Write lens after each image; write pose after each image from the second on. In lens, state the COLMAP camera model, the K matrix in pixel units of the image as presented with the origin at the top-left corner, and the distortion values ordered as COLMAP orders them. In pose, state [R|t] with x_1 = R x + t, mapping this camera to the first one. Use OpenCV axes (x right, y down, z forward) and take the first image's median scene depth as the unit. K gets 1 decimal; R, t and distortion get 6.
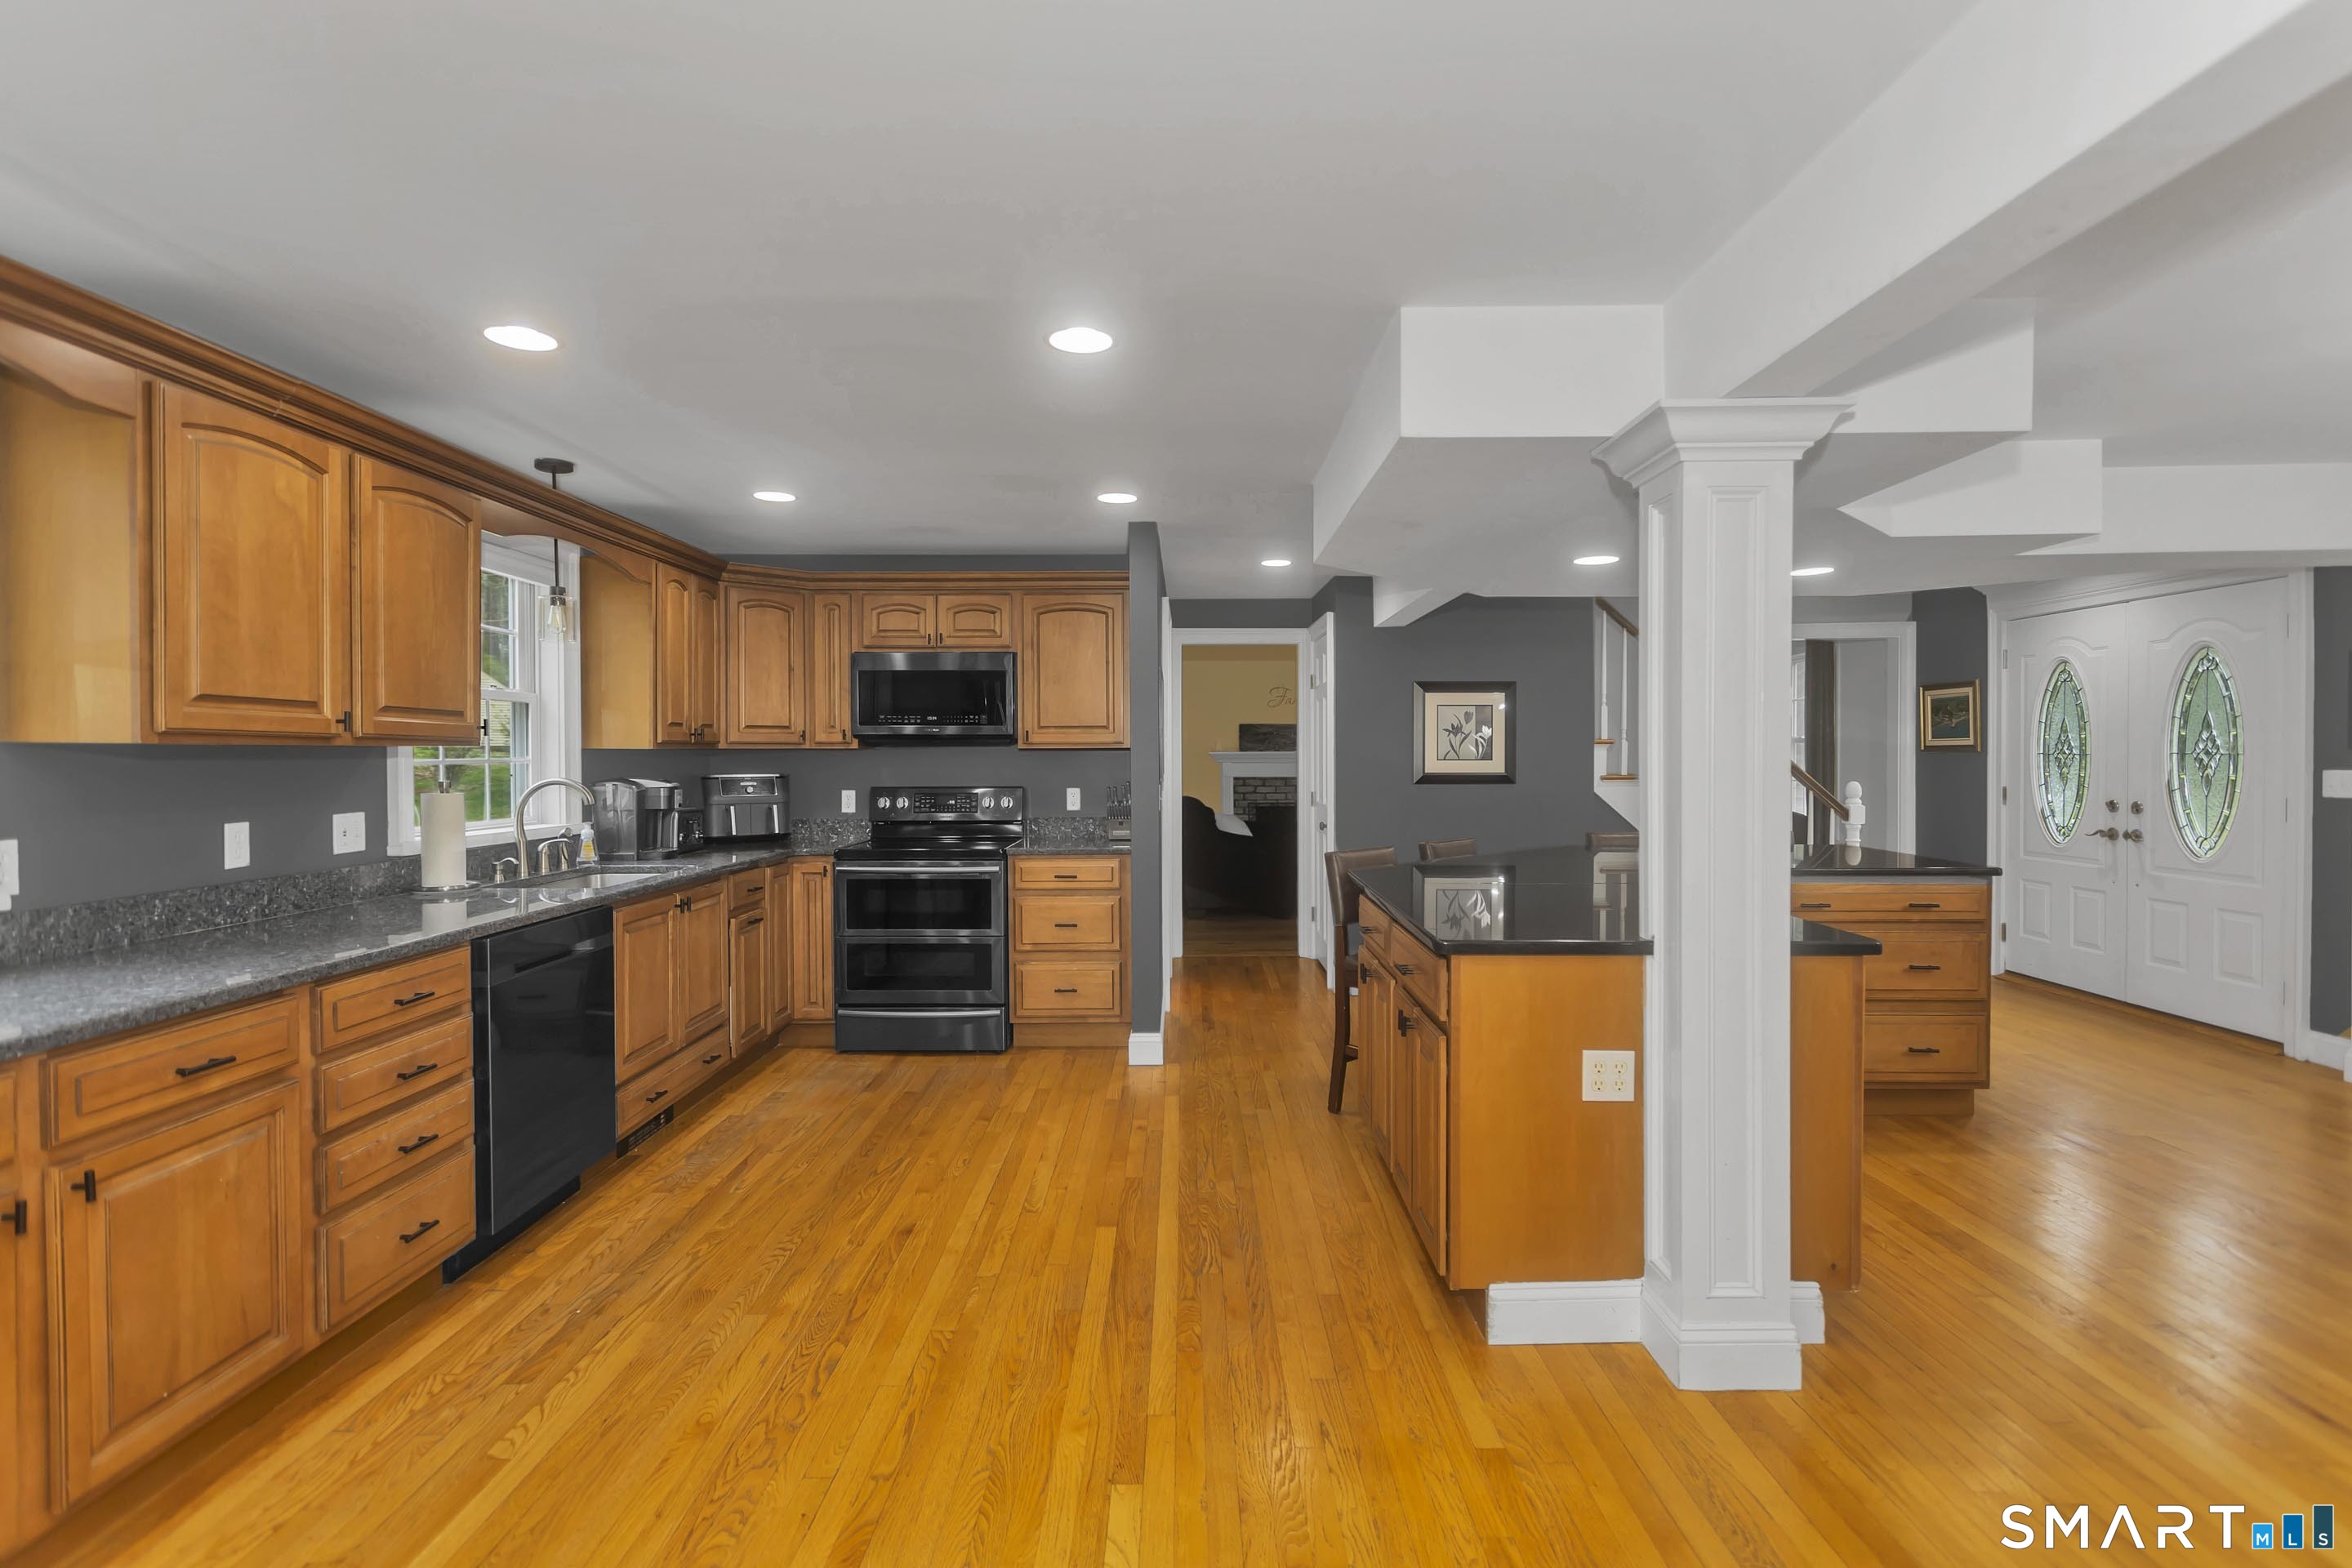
lens RADIAL K [[1153.9, 0, 1176.6], [0, 1153.9, 768.4], [0, 0, 1]] dist [-0.015598, 0.000157]
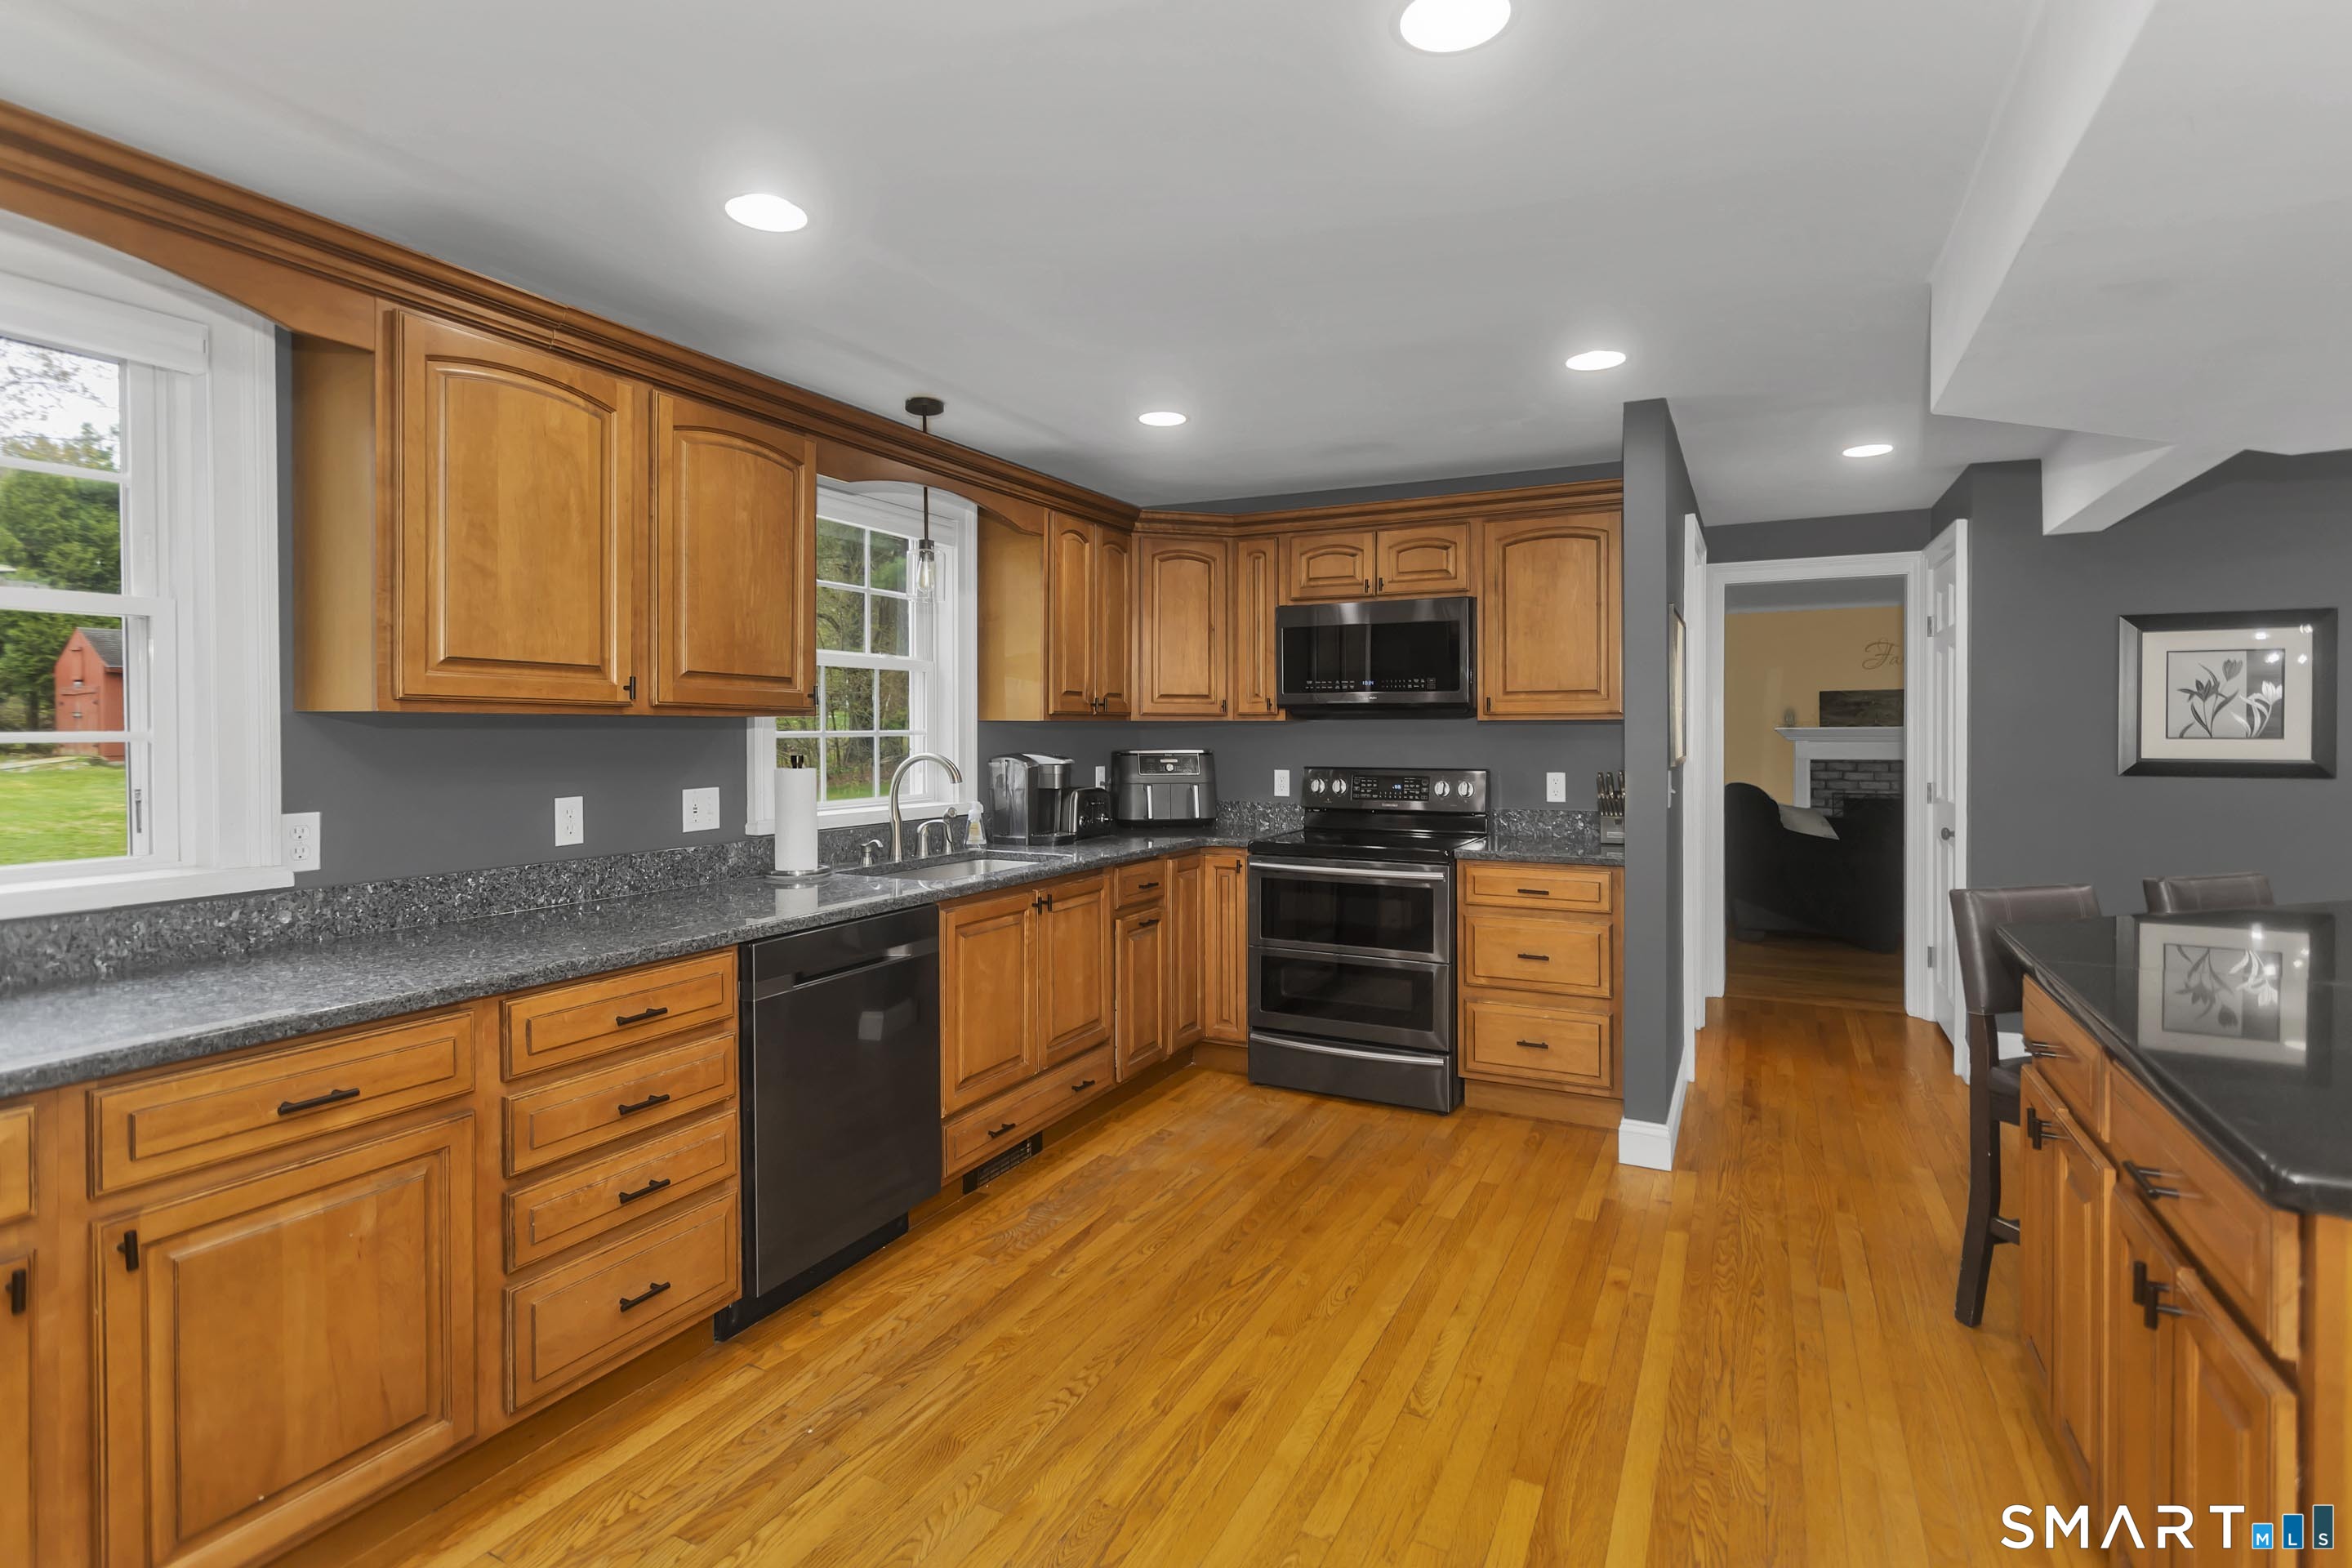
lens RADIAL K [[1158.7, 0, 1155.2], [0, 1158.7, 737.9], [0, 0, 1]] dist [-0.001309, 0.000980]
pose [[0.889421, 0.005022, -0.457062, 0.033990], [-0.007575, 0.999964, -0.003753, -0.001259], [0.457027, 0.006800, 0.889427, 0.263147]]
